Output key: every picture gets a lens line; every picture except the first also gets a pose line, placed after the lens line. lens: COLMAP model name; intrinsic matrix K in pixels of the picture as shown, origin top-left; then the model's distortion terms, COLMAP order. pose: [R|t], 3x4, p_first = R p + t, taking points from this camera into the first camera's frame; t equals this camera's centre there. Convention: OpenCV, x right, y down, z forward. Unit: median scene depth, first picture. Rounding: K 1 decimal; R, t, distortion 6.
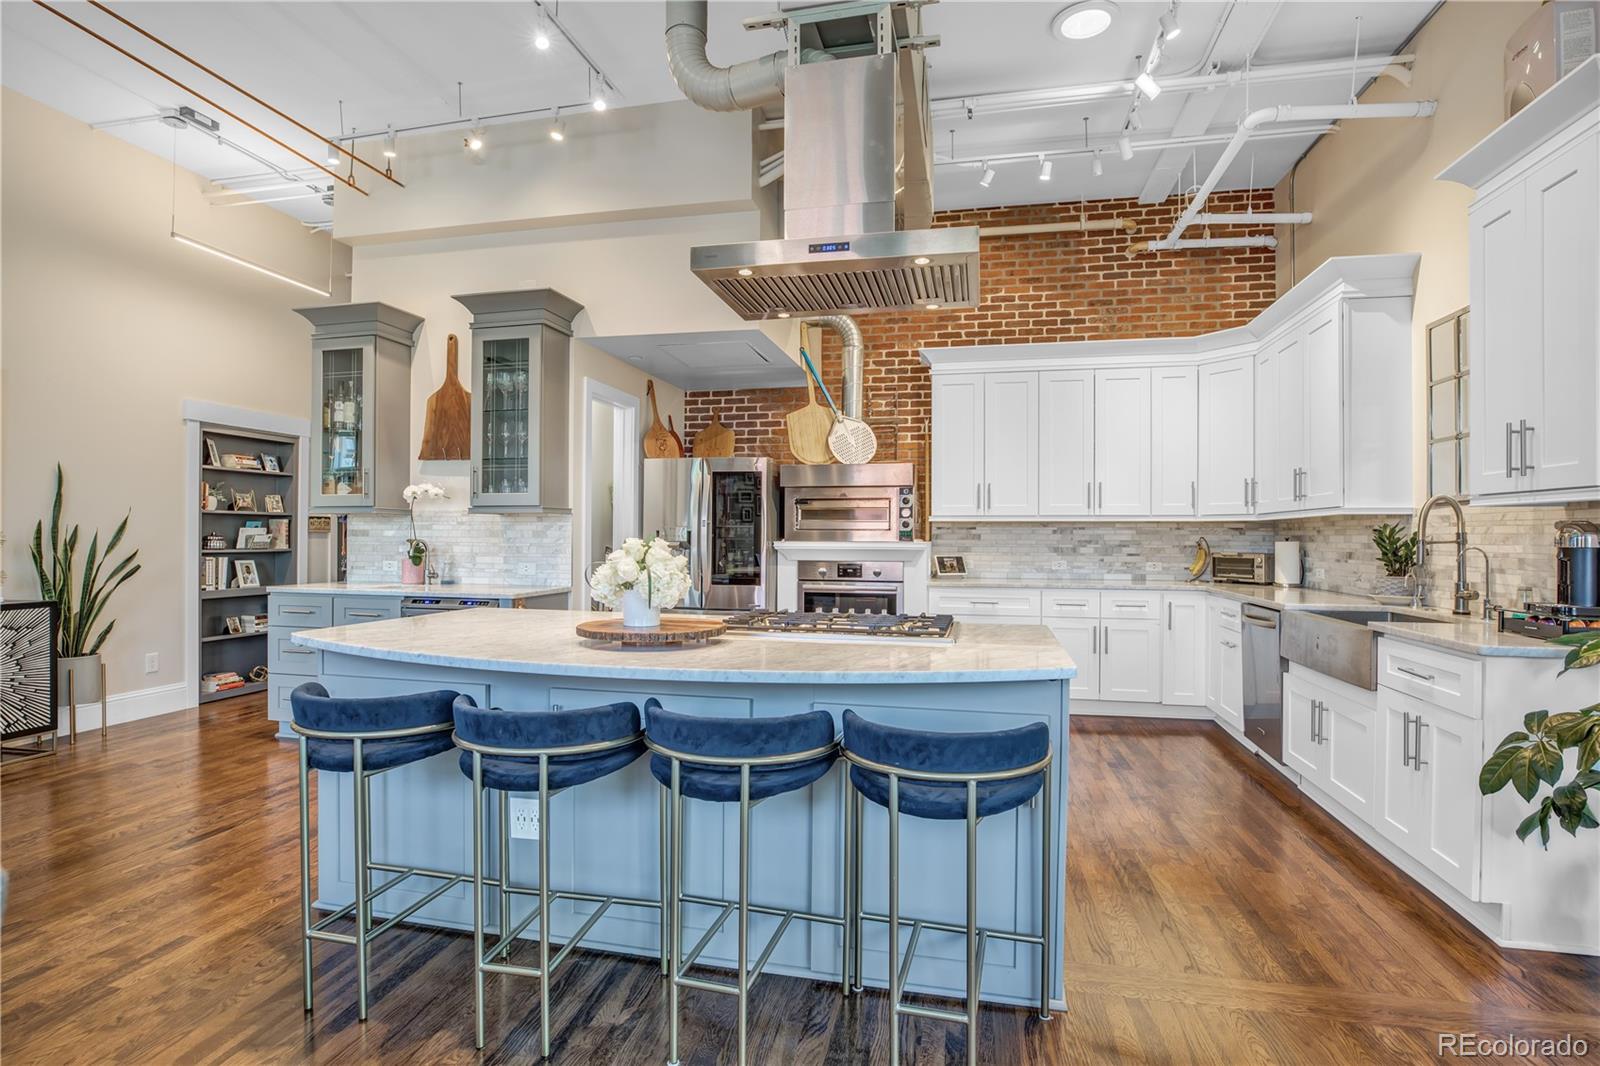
lens RADIAL K [[756.5, 0, 800.9], [0, 756.5, 532.7], [0, 0, 1]] dist [-0.029086, -0.000868]
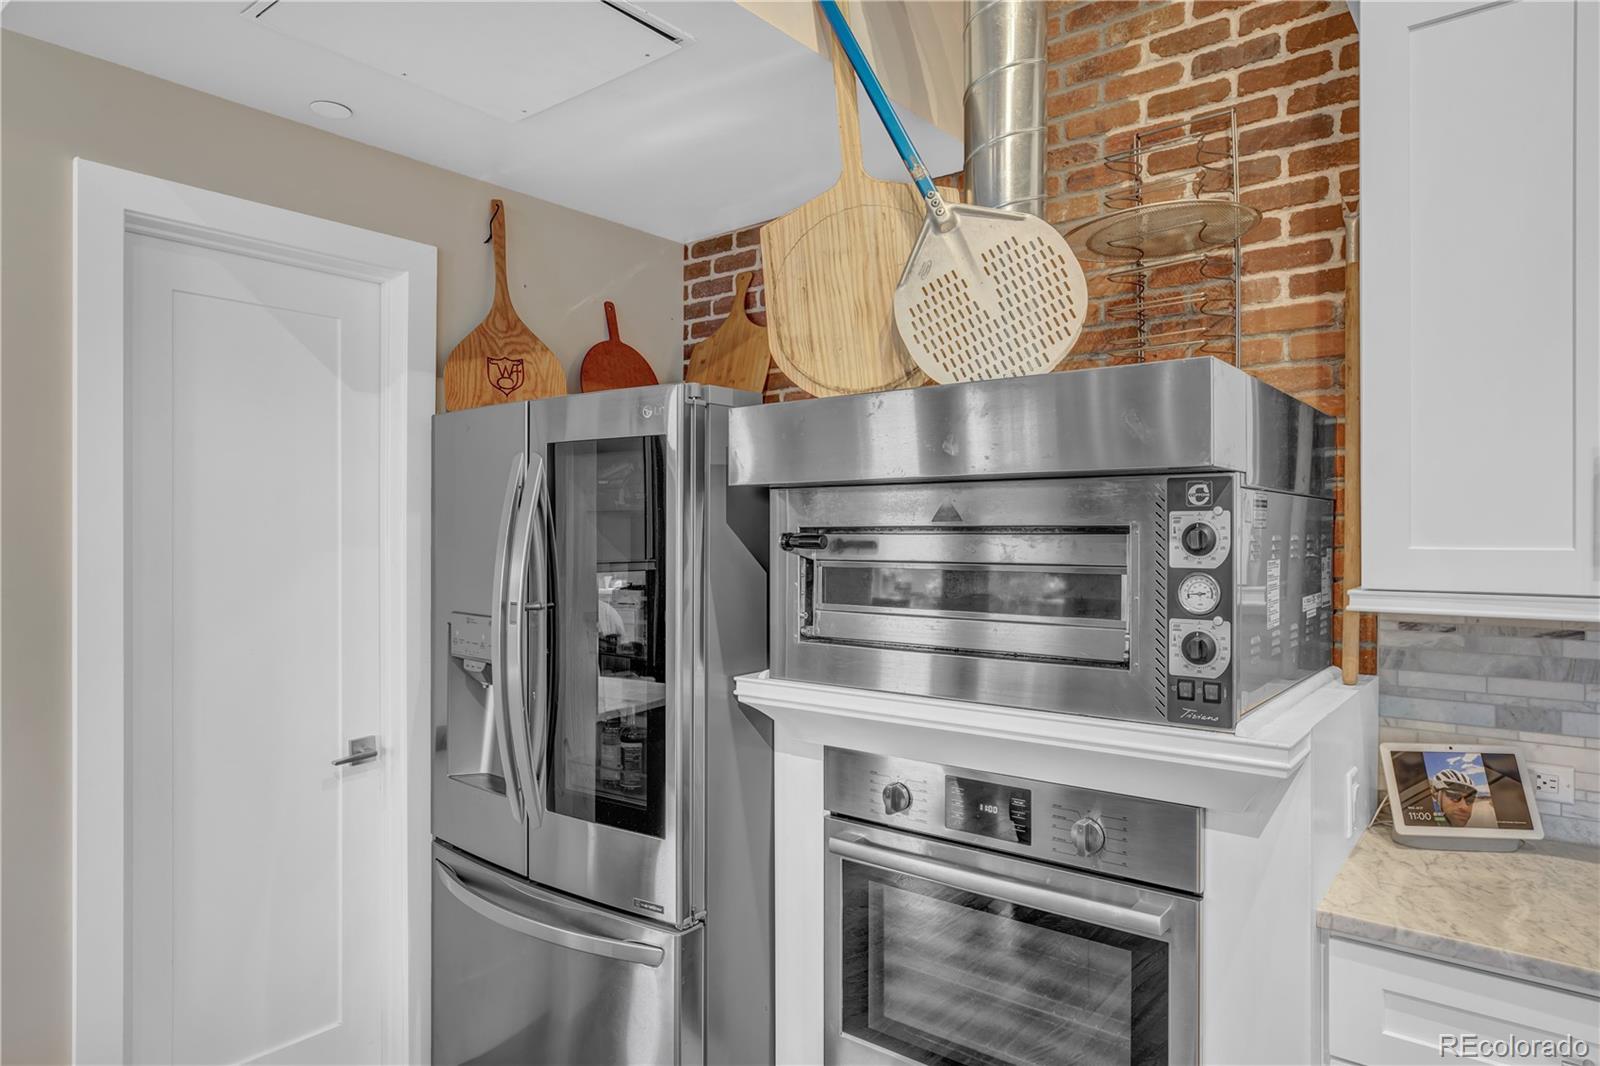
lens RADIAL K [[967.5, 0, 854.1], [0, 967.5, 533.4], [0, 0, 1]] dist [-0.009077, 0.002107]
pose [[0.916079, -0.007132, -0.400934, 0.152090], [0.010090, 0.999935, 0.005267, -0.044300], [0.400870, -0.008870, 0.916092, 0.670688]]
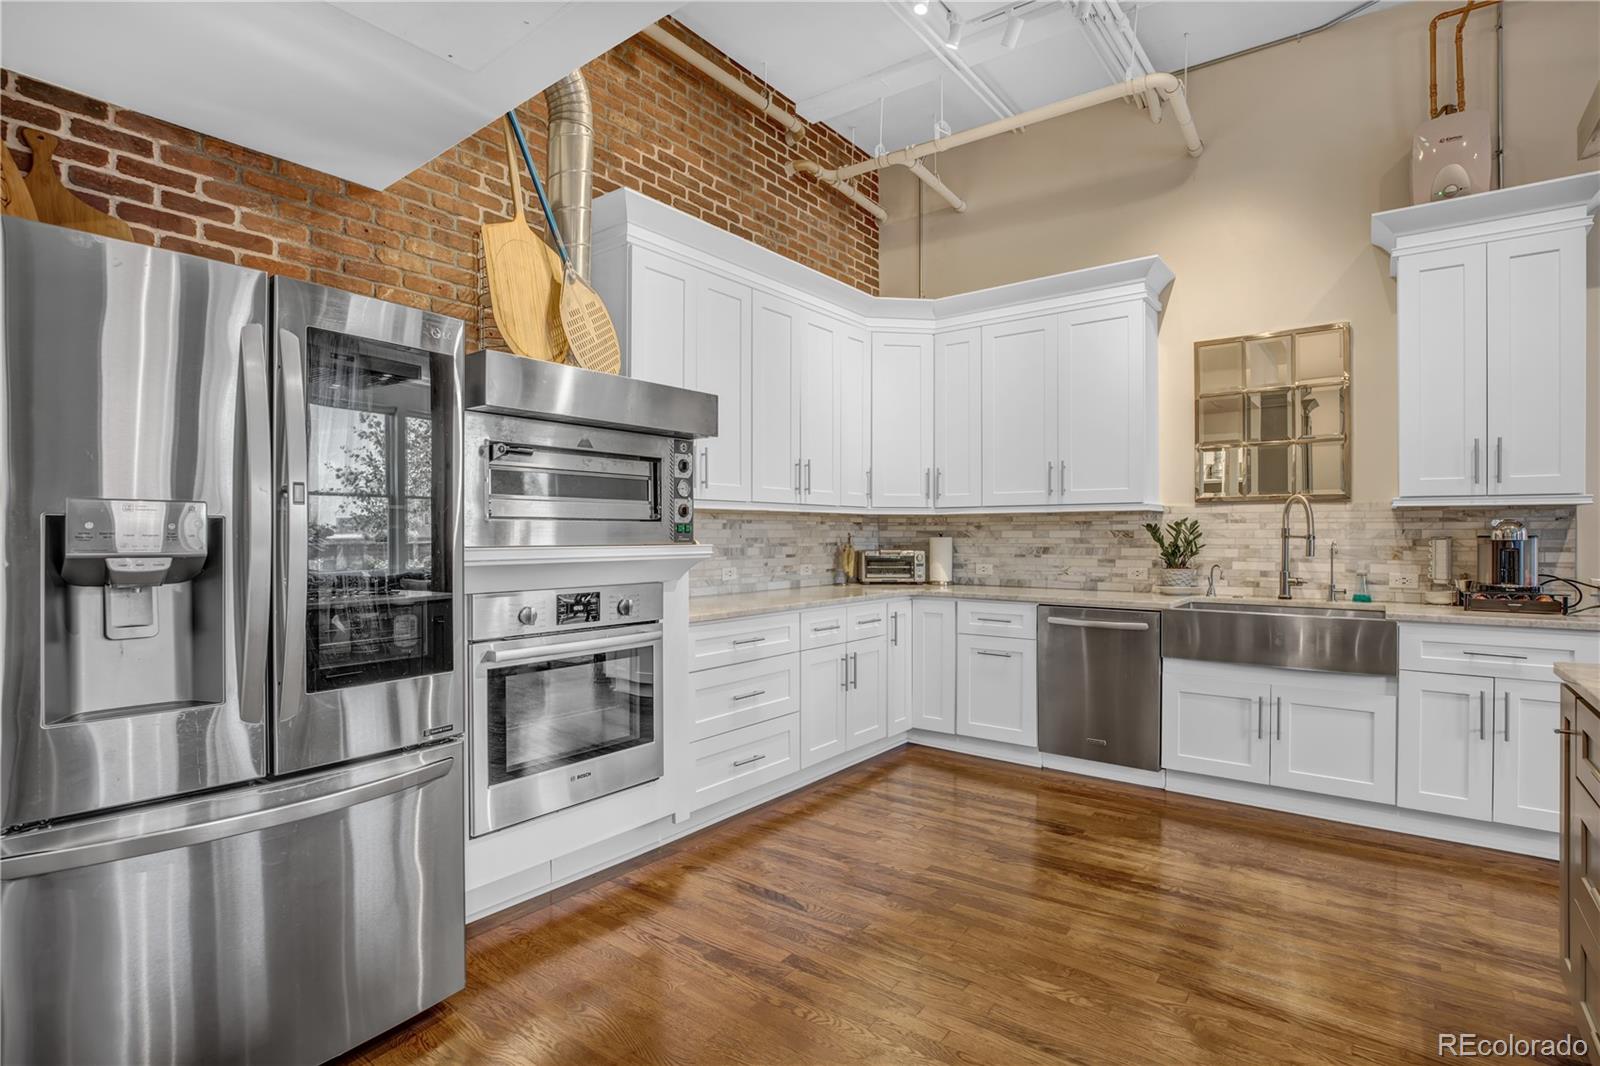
lens RADIAL K [[797.4, 0, 762.7], [0, 797.4, 529.9], [0, 0, 1]] dist [-0.024274, 0.004561]
pose [[0.432993, -0.000629, 0.901397, -0.321336], [-0.001199, 0.999998, 0.001274, 0.001357], [-0.901397, -0.001633, 0.432991, 0.673627]]
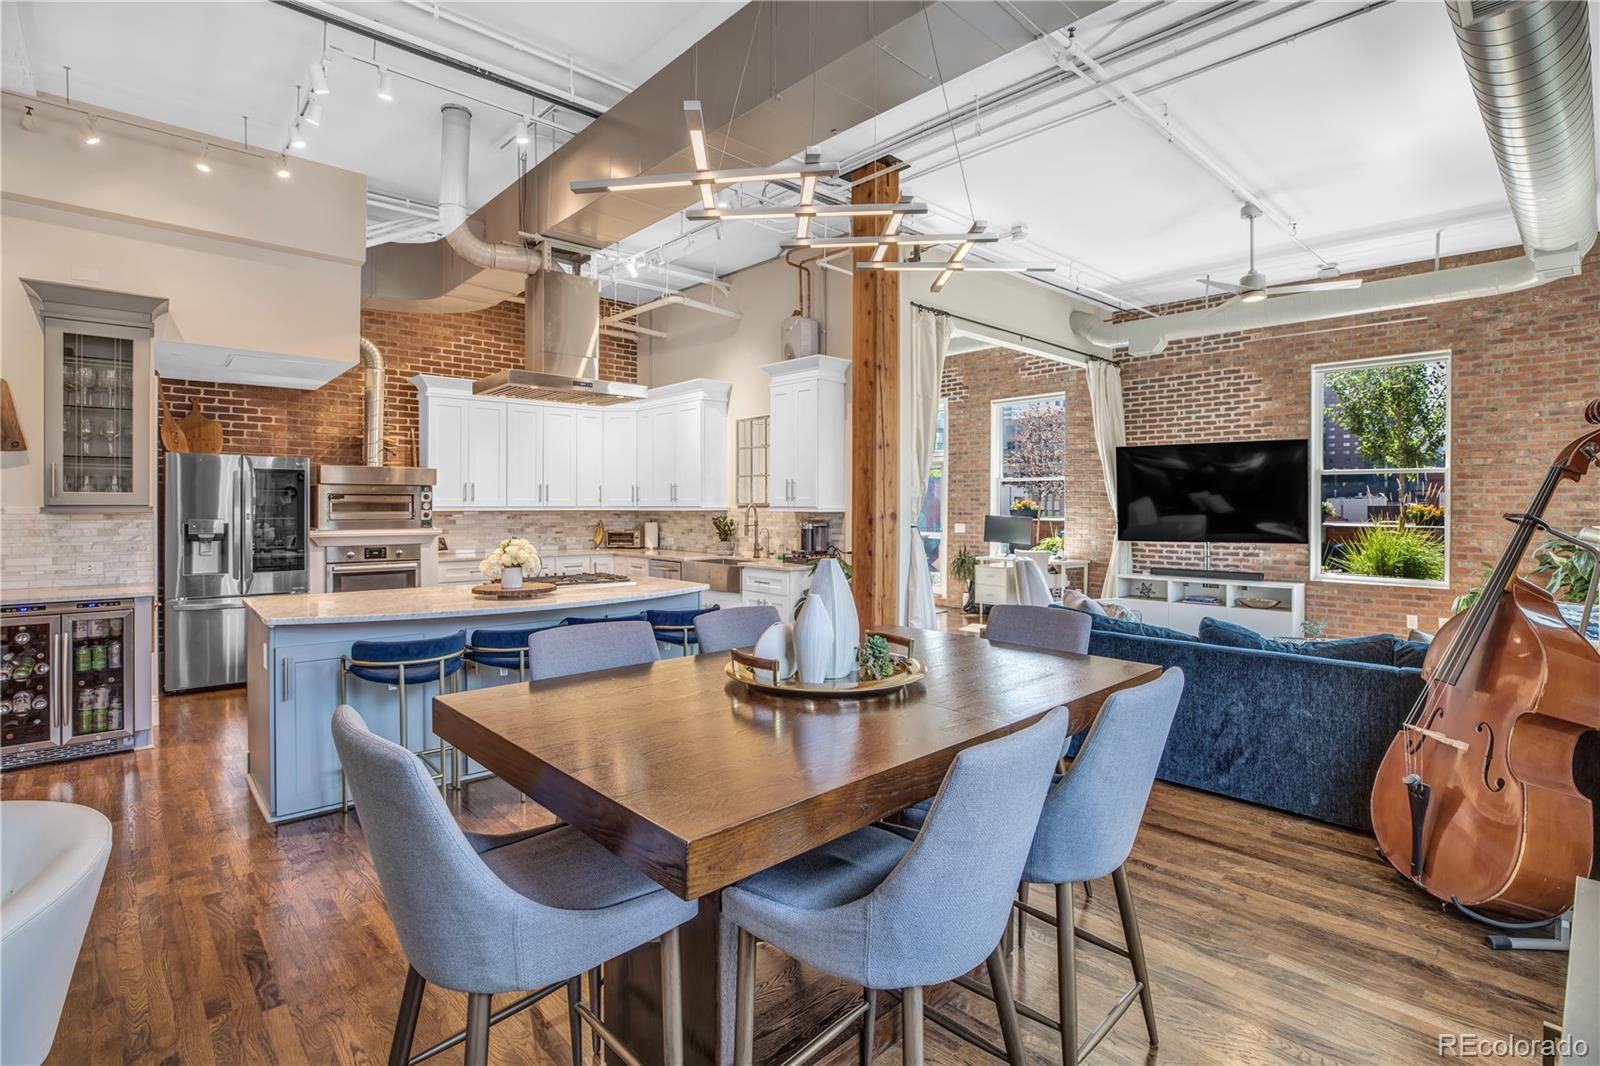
lens RADIAL K [[797.4, 0, 762.2], [0, 797.4, 500.1], [0, 0, 1]] dist [-0.024274, 0.004561]
pose [[0.607505, -0.000261, 0.794316, -0.560711], [-0.000868, 0.999999, 0.000993, -0.036331], [-0.794316, -0.001293, 0.607504, -0.266467]]
